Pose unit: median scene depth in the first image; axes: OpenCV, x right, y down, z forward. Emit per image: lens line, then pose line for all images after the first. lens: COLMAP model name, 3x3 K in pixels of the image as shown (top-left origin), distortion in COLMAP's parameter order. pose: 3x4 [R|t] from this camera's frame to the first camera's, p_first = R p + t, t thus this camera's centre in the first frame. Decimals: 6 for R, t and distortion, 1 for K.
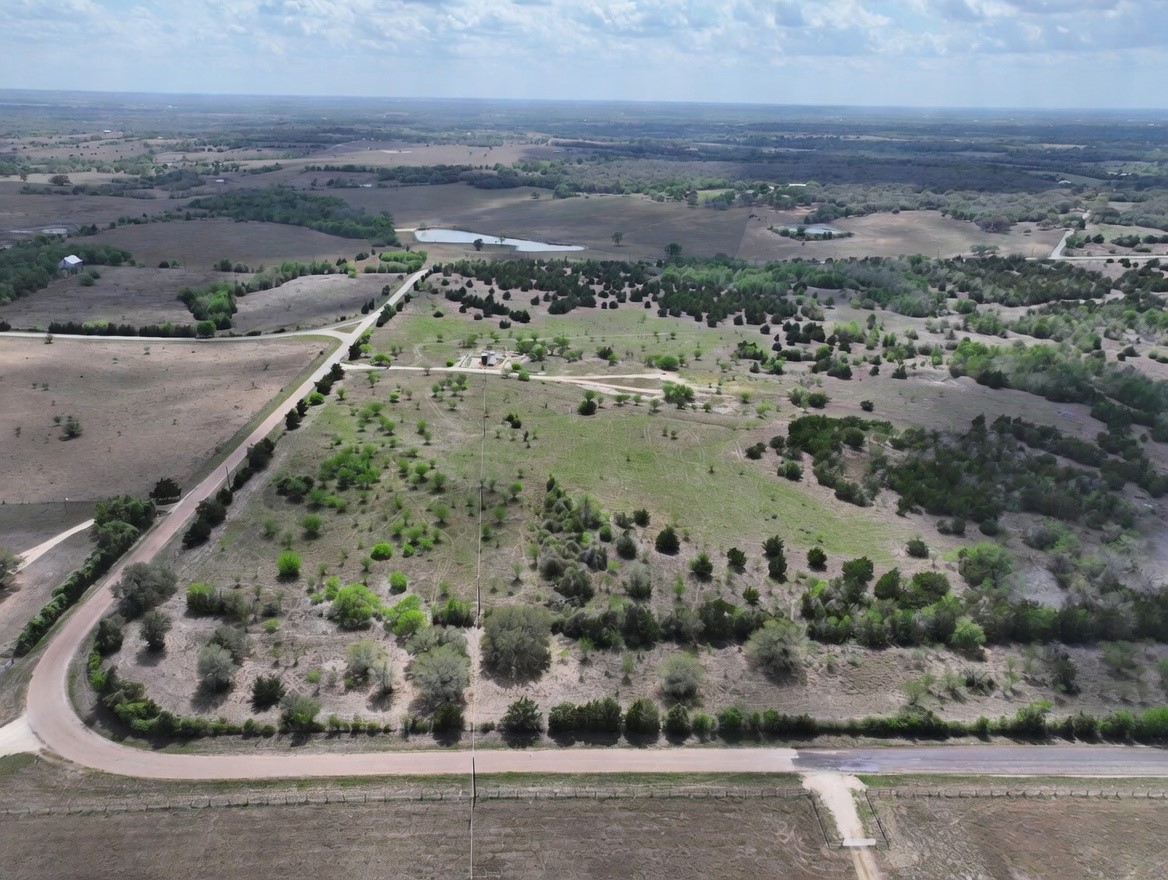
lens RADIAL K [[820.6, 0, 579.7], [0, 820.6, 432.4], [0, 0, 1]] dist [0.005065, 0.008977]
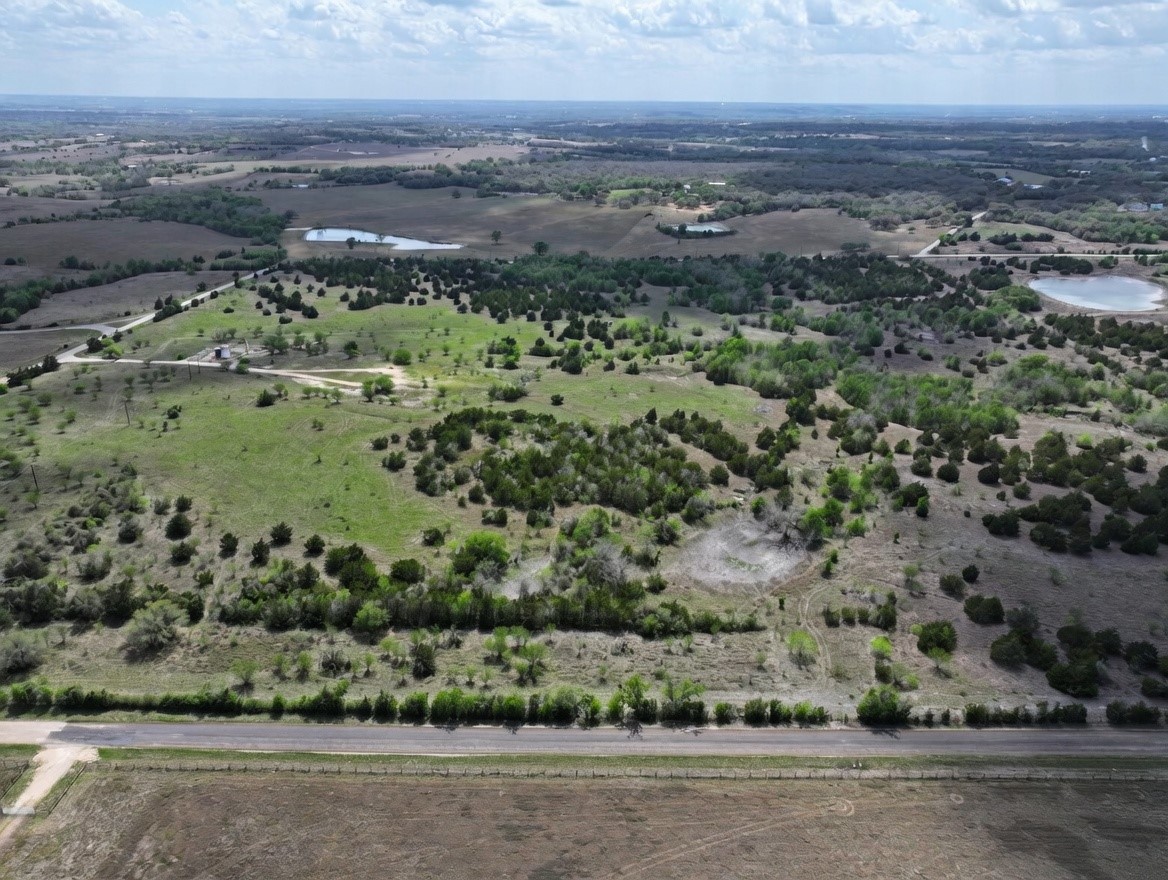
lens RADIAL K [[823.0, 0, 580.8], [0, 823.0, 437.9], [0, 0, 1]] dist [-0.000292, 0.015314]
pose [[0.999215, 0.007786, -0.038855, 0.122896], [-0.007641, 0.999963, 0.003889, 0.002856], [0.038884, -0.003589, 0.999237, -0.000183]]
